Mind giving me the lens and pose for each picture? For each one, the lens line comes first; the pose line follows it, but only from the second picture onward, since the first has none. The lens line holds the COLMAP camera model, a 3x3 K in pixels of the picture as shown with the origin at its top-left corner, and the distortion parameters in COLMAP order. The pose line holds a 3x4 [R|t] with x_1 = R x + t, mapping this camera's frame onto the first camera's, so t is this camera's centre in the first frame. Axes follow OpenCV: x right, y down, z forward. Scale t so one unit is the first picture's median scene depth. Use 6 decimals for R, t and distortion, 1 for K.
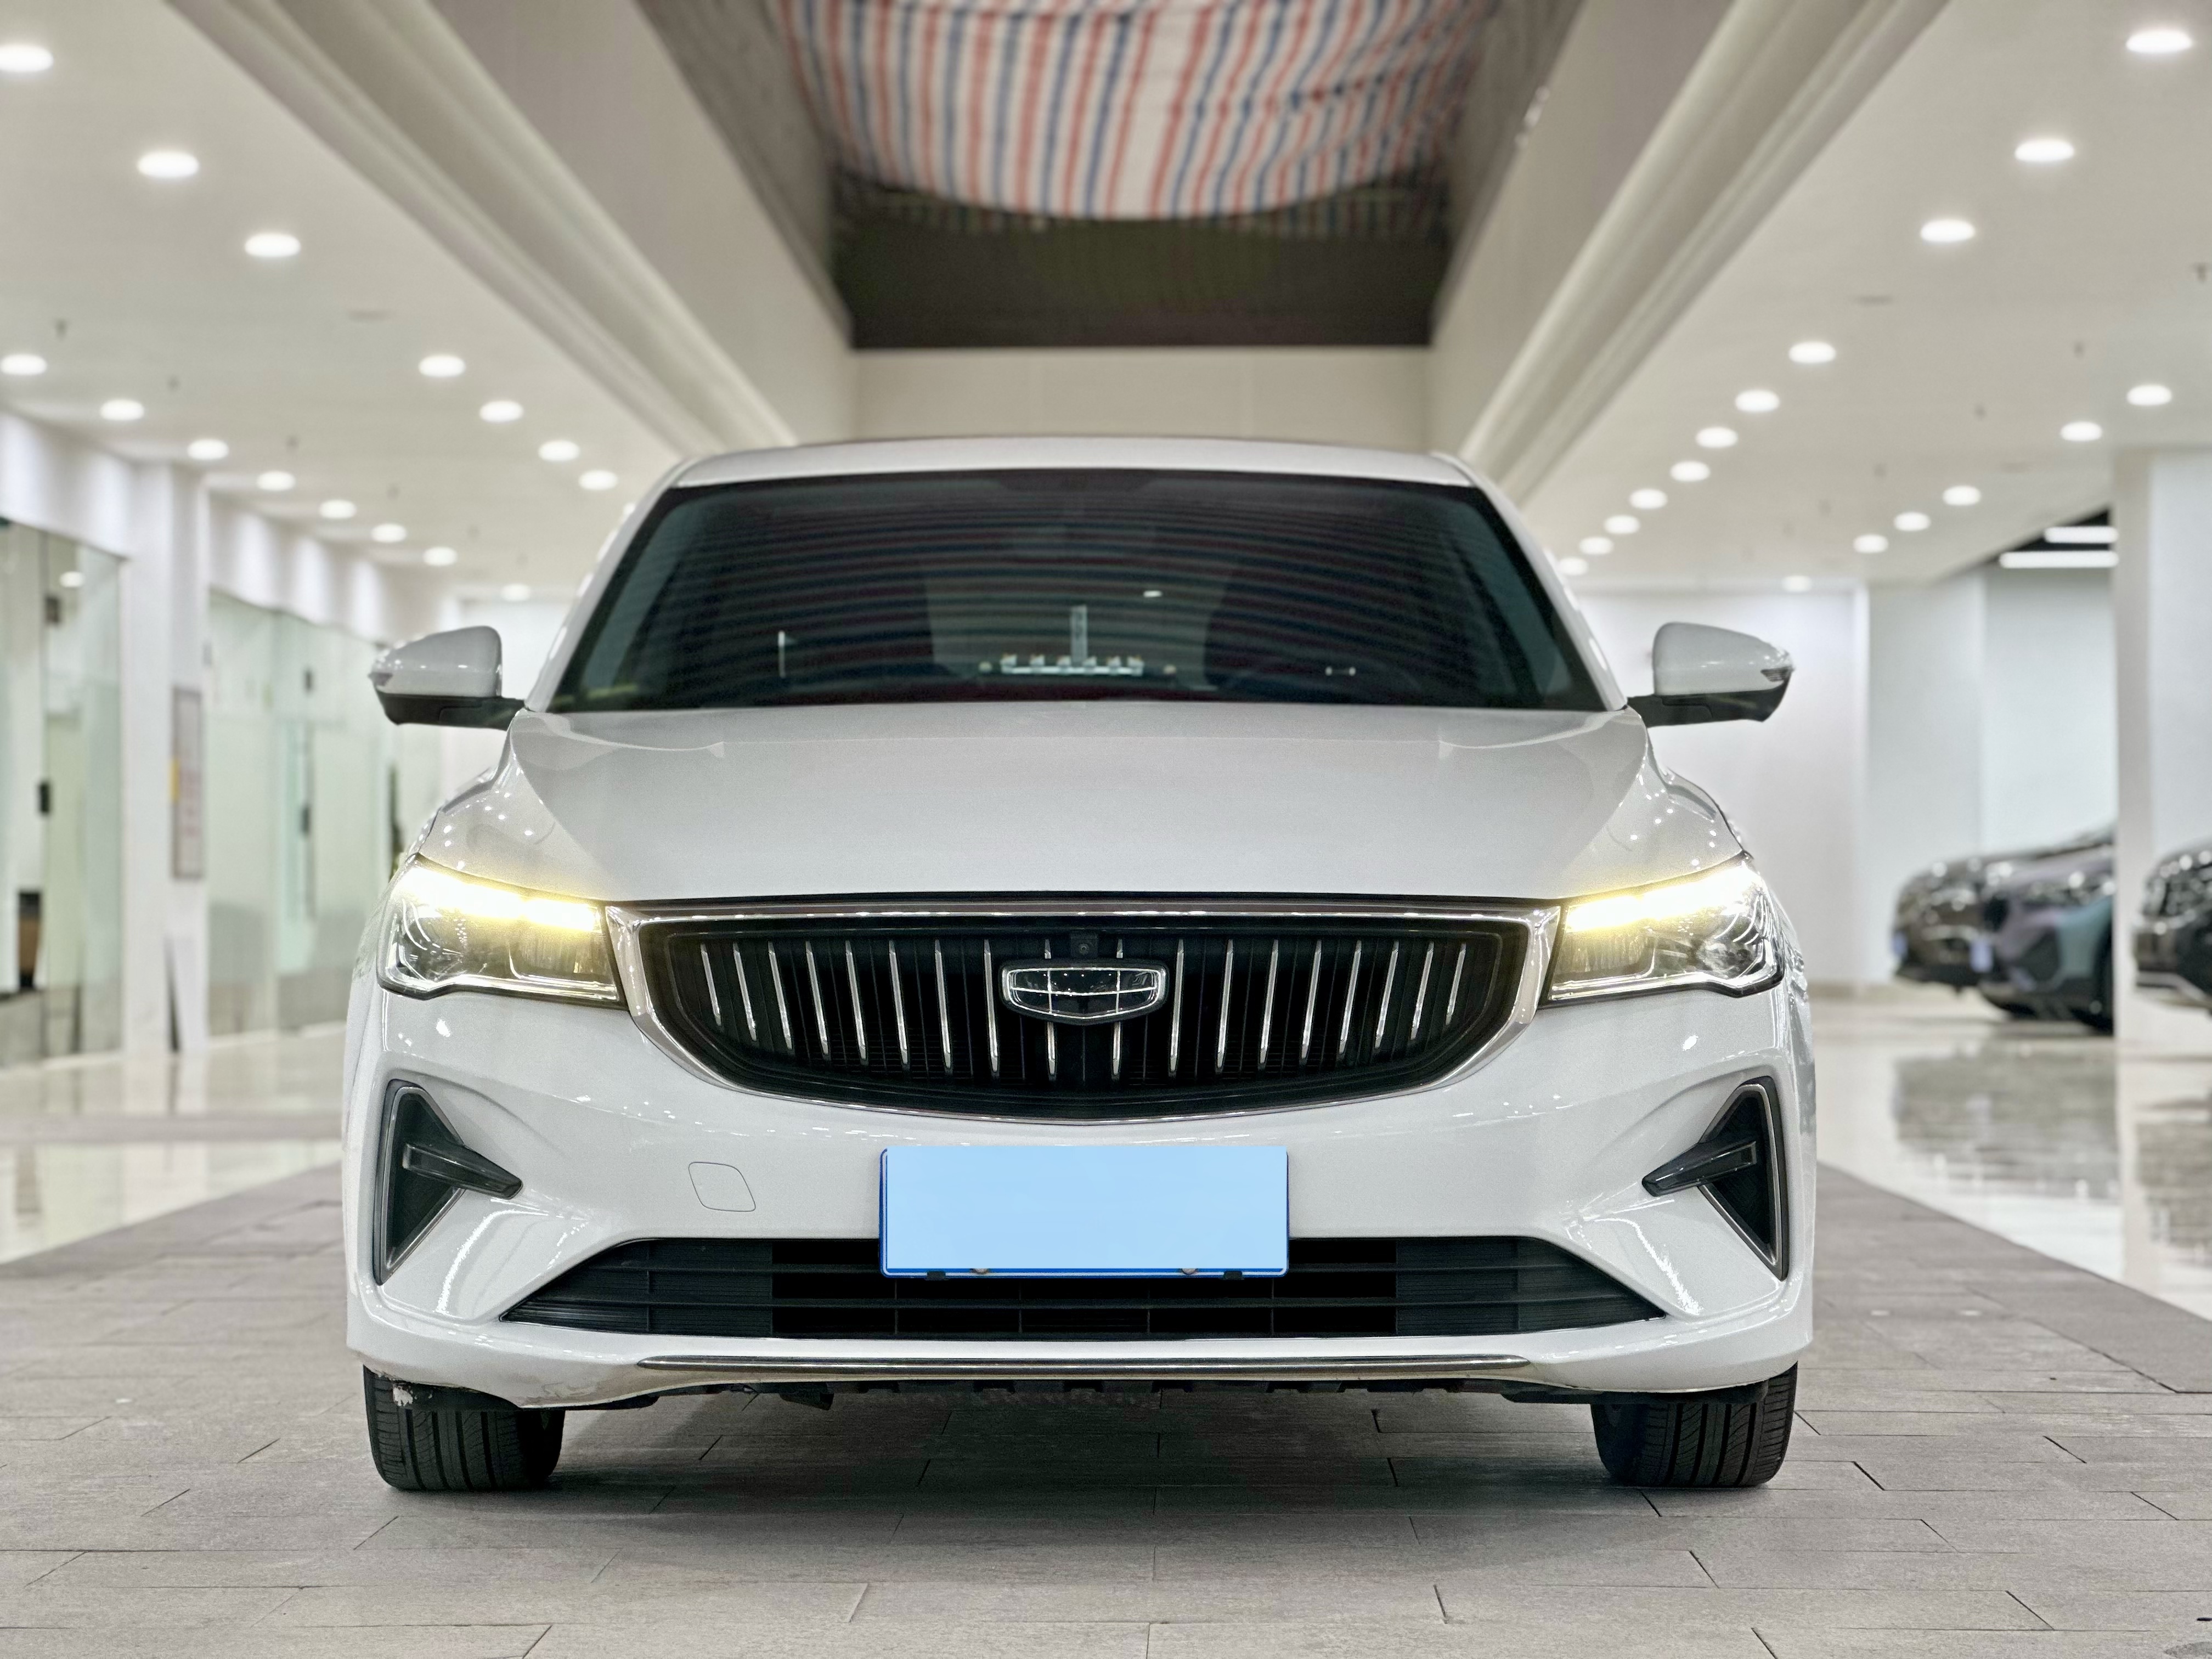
lens RADIAL K [[5026.9, 0, 1106.0], [0, 5026.9, 829.5], [0, 0, 1]] dist [-0.437574, 12.896170]
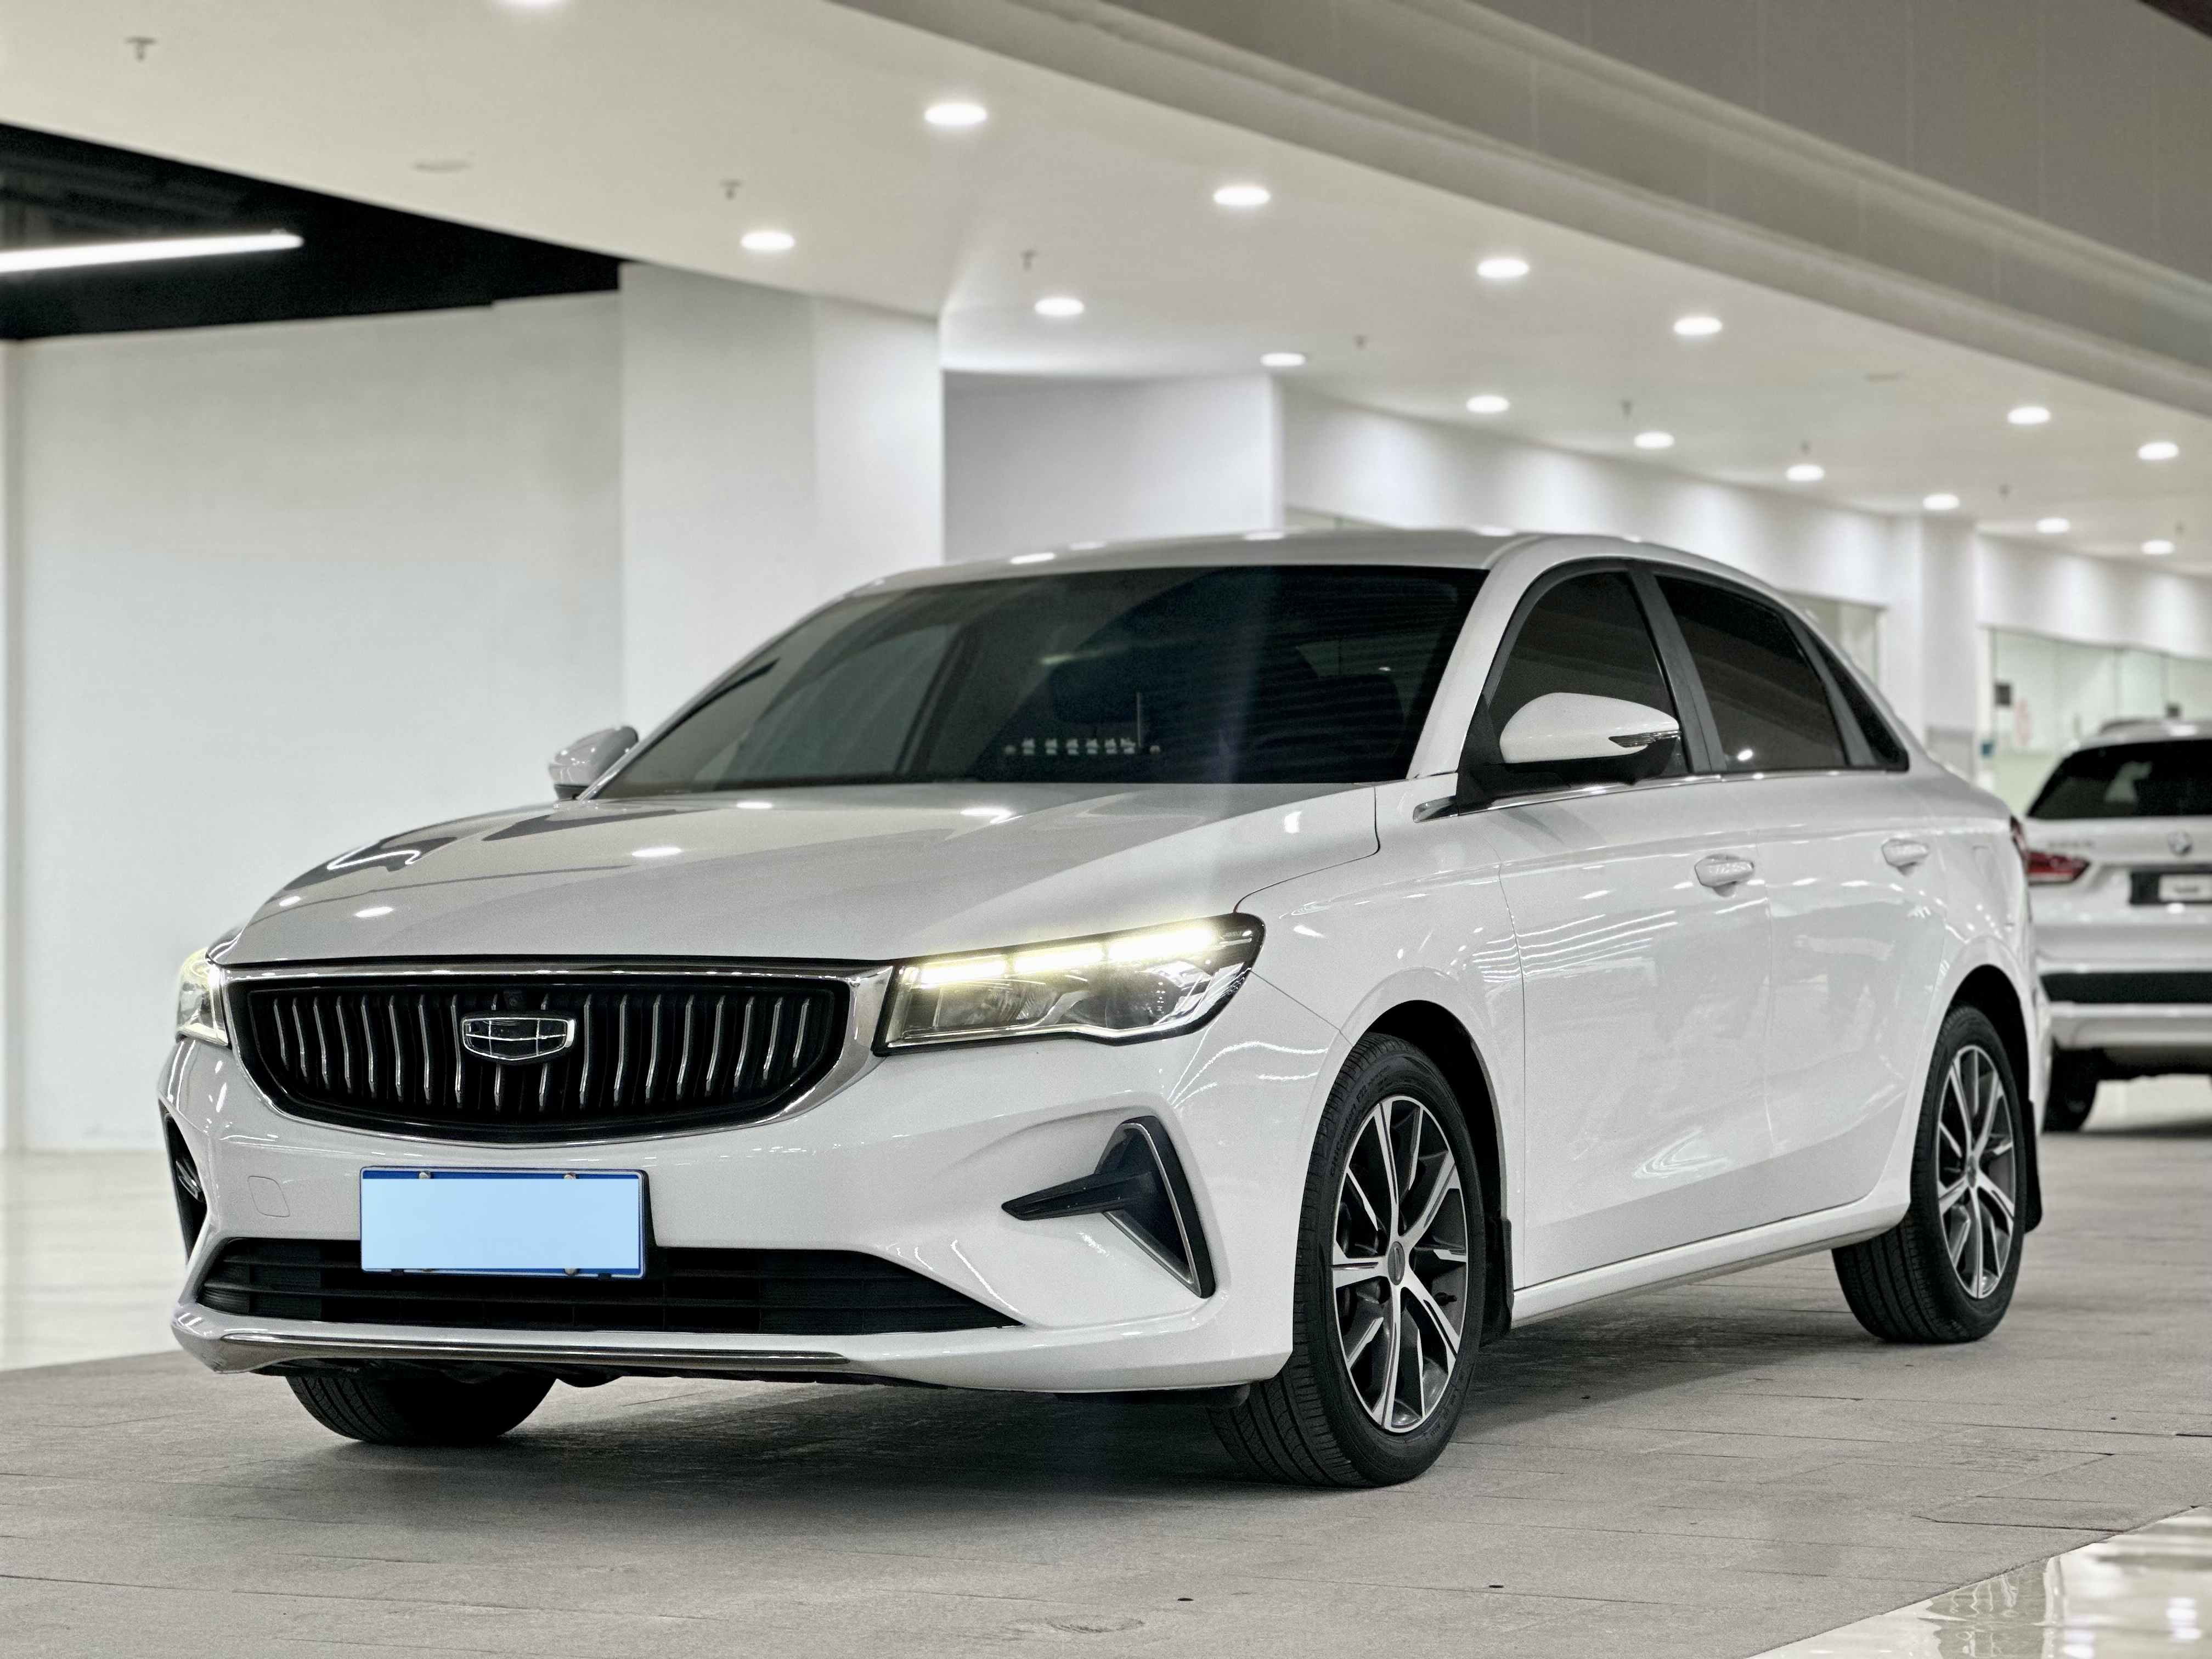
lens RADIAL K [[5026.9, 0, 1106.0], [0, 5026.9, 829.5], [0, 0, 1]] dist [-0.437574, 12.896170]
pose [[0.892734, -0.016497, -0.450282, 0.661557], [0.014001, 0.999863, -0.008875, -0.004971], [0.450366, 0.001619, 0.892842, -0.008292]]
